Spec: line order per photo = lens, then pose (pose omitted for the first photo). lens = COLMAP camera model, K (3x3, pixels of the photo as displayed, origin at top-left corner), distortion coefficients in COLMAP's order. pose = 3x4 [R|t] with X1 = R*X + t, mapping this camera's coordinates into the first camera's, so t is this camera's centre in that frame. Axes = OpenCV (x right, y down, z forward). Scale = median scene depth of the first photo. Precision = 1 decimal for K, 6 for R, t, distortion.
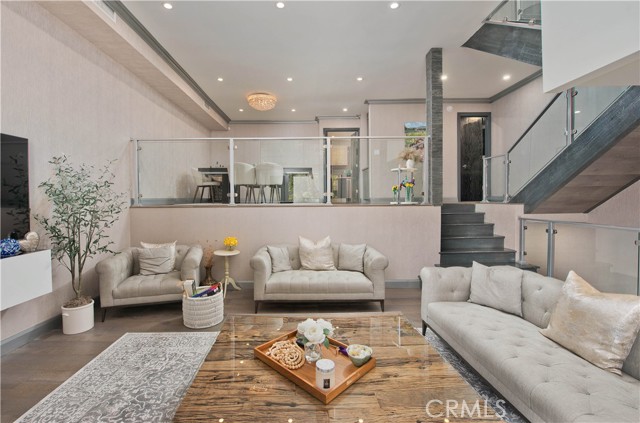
lens RADIAL K [[284.5, 0, 302.6], [0, 284.5, 200.6], [0, 0, 1]] dist [-0.001873, -0.000241]
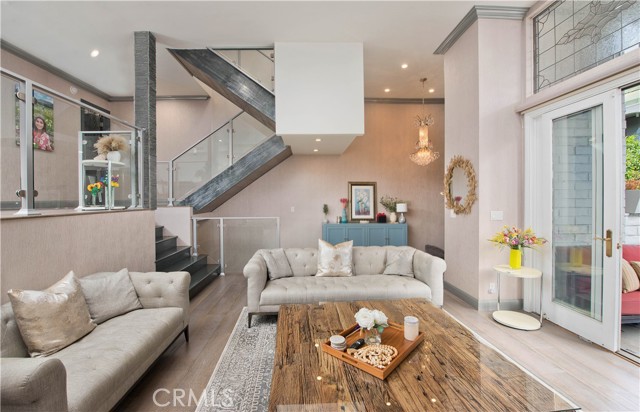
lens RADIAL K [[274.3, 0, 321.0], [0, 274.3, 204.8], [0, 0, 1]] dist [-0.003263, -0.000236]
pose [[-0.061547, -0.009392, 0.998060, -0.456758], [0.019044, 0.999763, 0.010582, 0.002922], [-0.997922, 0.019659, -0.061354, 0.572398]]
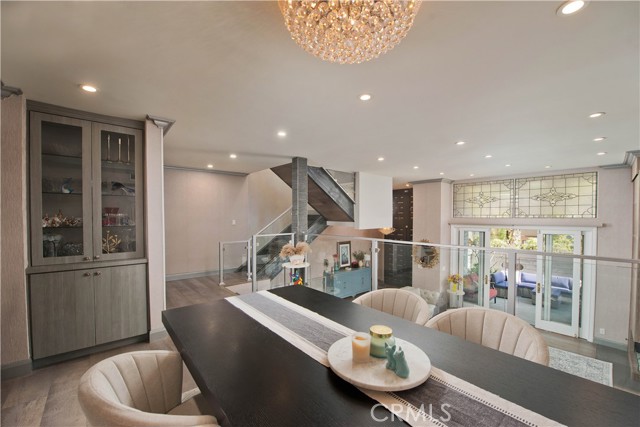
lens RADIAL K [[263.8, 0, 325.4], [0, 263.8, 216.2], [0, 0, 1]] dist [-0.003519, -0.000419]
pose [[-0.655538, -0.003989, 0.755152, -0.481772], [0.009359, 0.999866, 0.013406, -0.340886], [-0.755105, 0.015855, -0.655413, 1.768201]]
